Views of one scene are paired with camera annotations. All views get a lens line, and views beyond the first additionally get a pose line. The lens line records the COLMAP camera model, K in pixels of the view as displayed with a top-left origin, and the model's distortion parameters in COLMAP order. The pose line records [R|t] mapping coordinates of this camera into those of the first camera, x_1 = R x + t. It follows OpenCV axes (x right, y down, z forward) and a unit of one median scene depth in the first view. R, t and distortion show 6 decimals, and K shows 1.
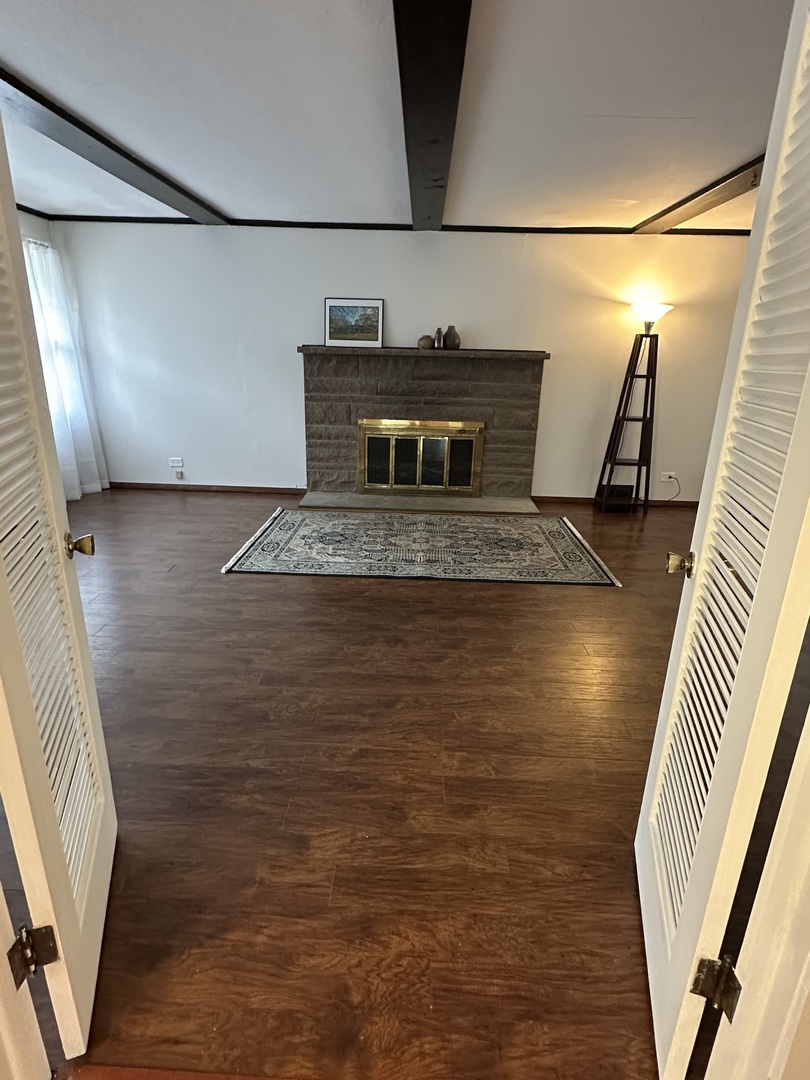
lens RADIAL K [[568.2, 0, 405.1], [0, 568.2, 544.4], [0, 0, 1]] dist [-0.002082, -0.001260]
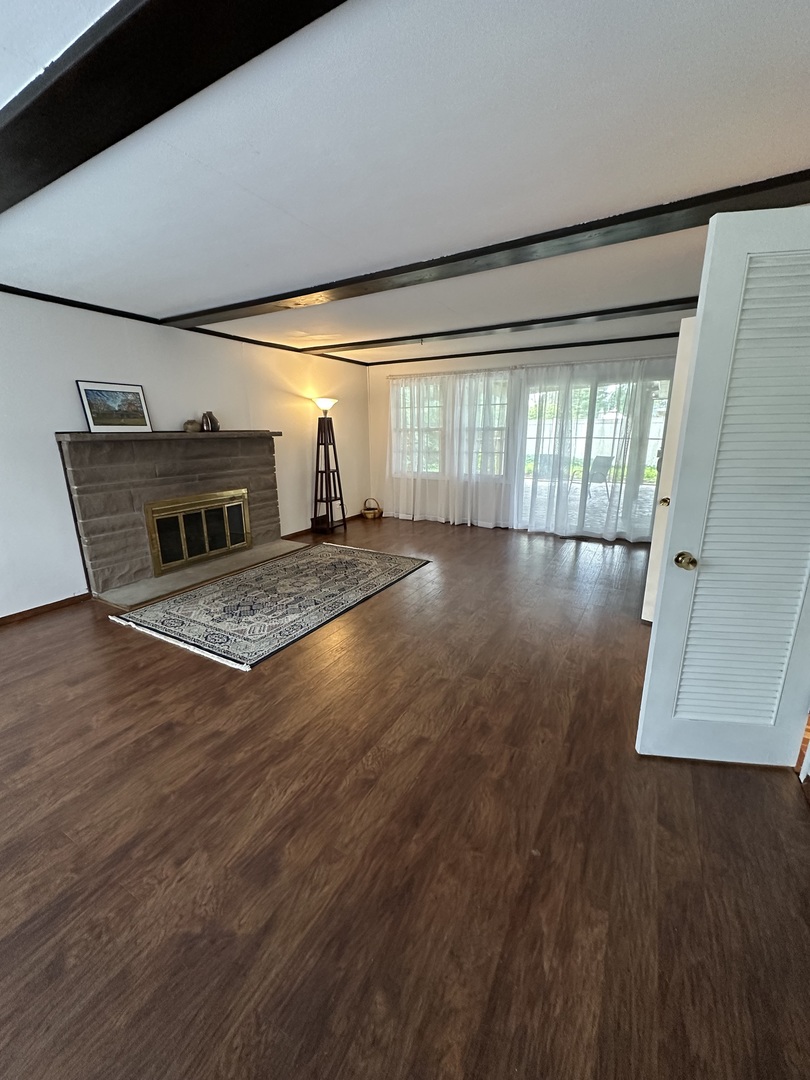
lens RADIAL K [[430.7, 0, 400.9], [0, 430.7, 540.2], [0, 0, 1]] dist [0.000748, -0.000022]
pose [[0.471430, -0.247377, 0.846497, -0.534533], [0.302296, 0.947030, 0.108403, -0.110648], [-0.828475, 0.204788, 0.521240, 0.264869]]
